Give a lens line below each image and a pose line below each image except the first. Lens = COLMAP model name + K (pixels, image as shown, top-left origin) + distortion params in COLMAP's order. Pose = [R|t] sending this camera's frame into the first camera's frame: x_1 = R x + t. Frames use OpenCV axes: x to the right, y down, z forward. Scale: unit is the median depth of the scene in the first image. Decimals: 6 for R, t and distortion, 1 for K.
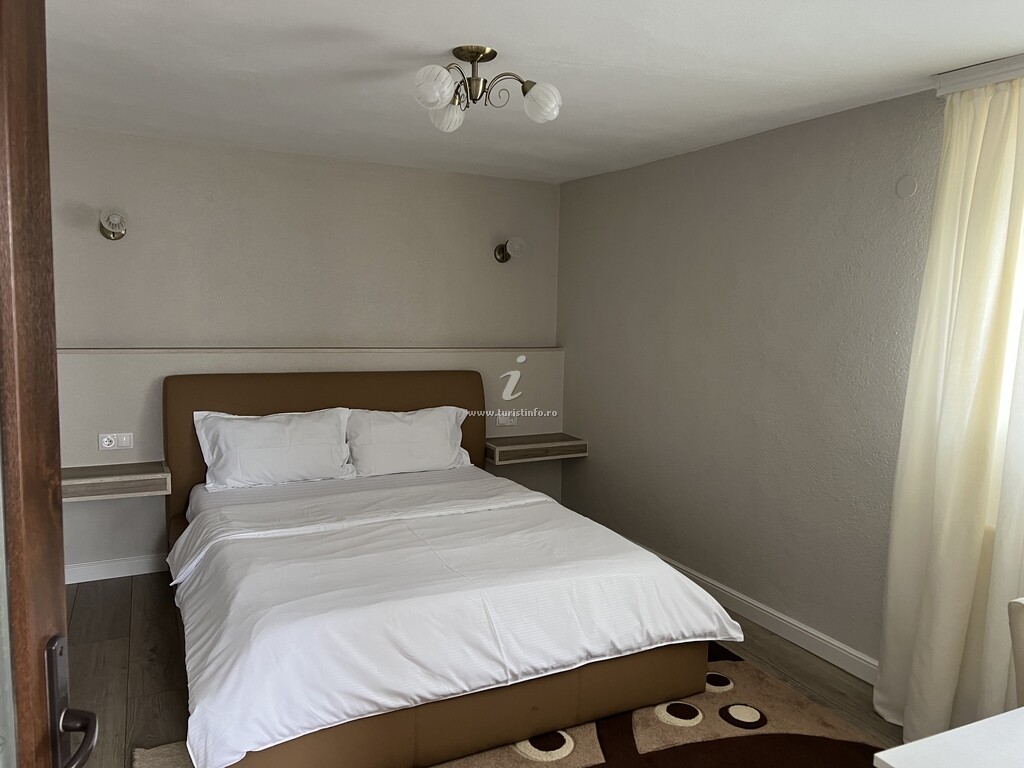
lens RADIAL K [[769.3, 0, 508.9], [0, 769.3, 384.8], [0, 0, 1]] dist [0.023707, -0.010637]
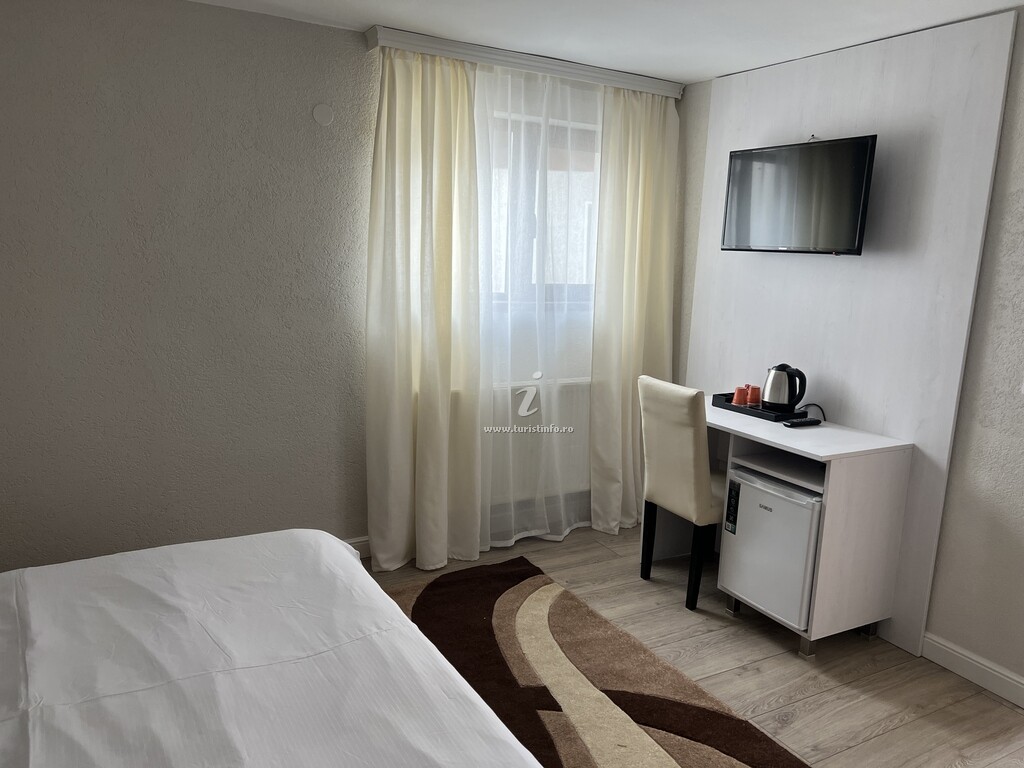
lens RADIAL K [[769.3, 0, 508.9], [0, 769.3, 384.8], [0, 0, 1]] dist [0.023707, -0.010637]
pose [[-0.053025, -0.214602, 0.975261, -0.629056], [0.081434, 0.972453, 0.218411, -0.101728], [-0.995267, 0.091000, -0.034088, 0.798937]]
